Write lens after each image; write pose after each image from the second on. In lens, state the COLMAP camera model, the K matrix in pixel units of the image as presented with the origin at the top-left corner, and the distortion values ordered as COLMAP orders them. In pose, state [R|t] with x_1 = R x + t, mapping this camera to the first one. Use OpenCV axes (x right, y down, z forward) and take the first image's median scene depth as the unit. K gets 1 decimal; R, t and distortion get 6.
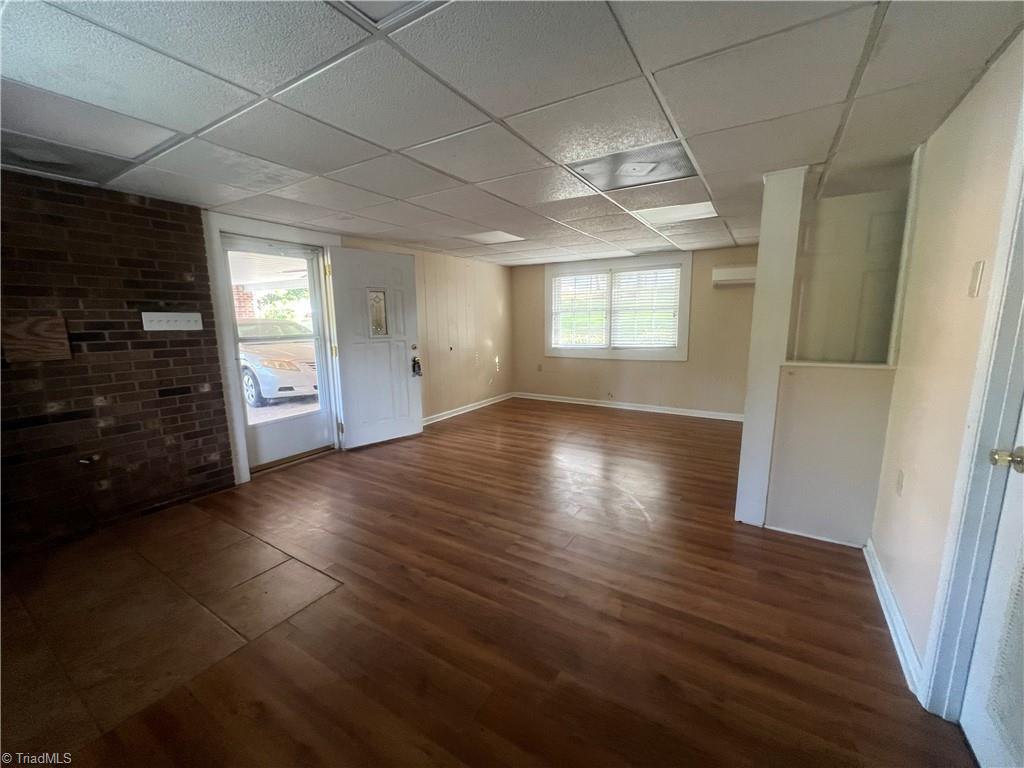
lens RADIAL K [[410.9, 0, 510.4], [0, 410.9, 383.8], [0, 0, 1]] dist [-0.003025, 0.000710]
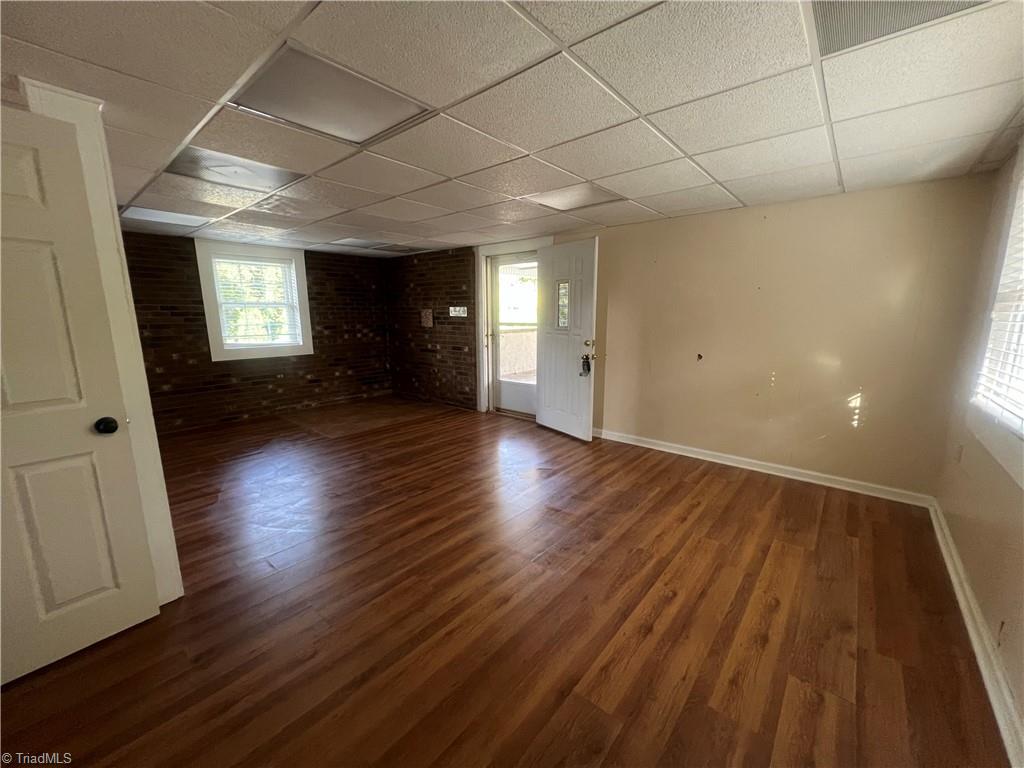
lens RADIAL K [[410.9, 0, 512.6], [0, 410.9, 384.0], [0, 0, 1]] dist [-0.003025, 0.000710]
pose [[-0.139483, 0.189435, -0.971936, 0.966323], [-0.148742, 0.966386, 0.209699, -0.242669], [0.978990, 0.173817, -0.106617, 1.380847]]
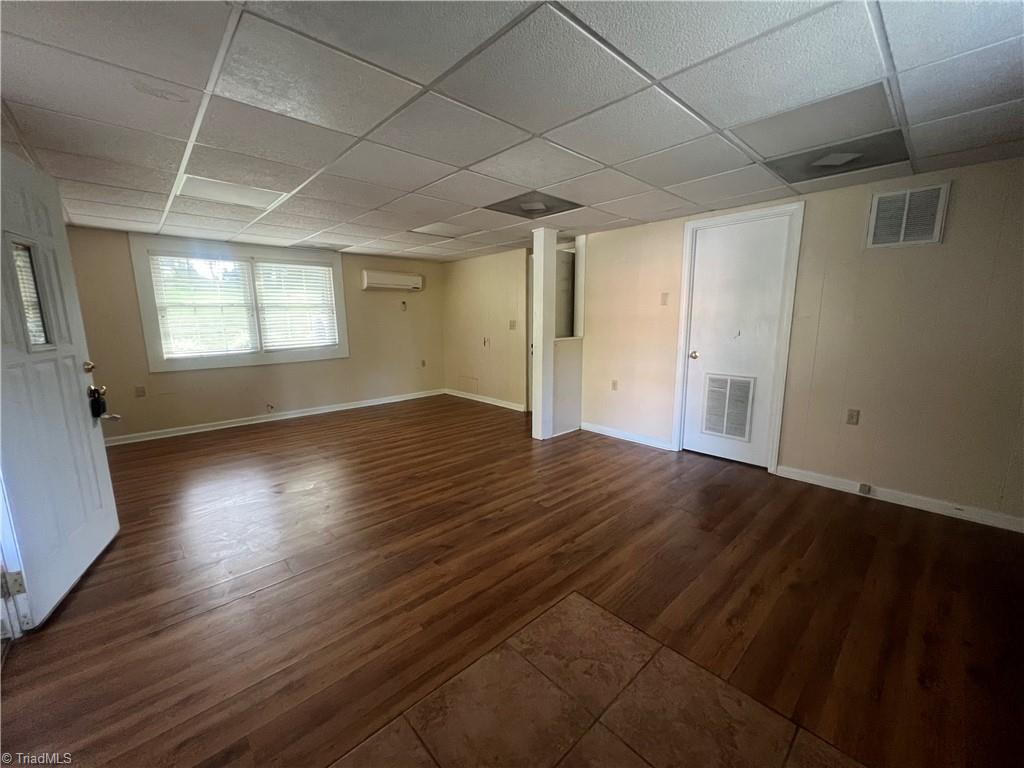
lens RADIAL K [[410.9, 0, 509.3], [0, 410.9, 387.6], [0, 0, 1]] dist [-0.003025, 0.000710]
pose [[0.260331, -0.155115, 0.952978, -0.838684], [0.154521, 0.980982, 0.117462, -0.066026], [-0.953074, 0.116677, 0.279349, 0.547576]]
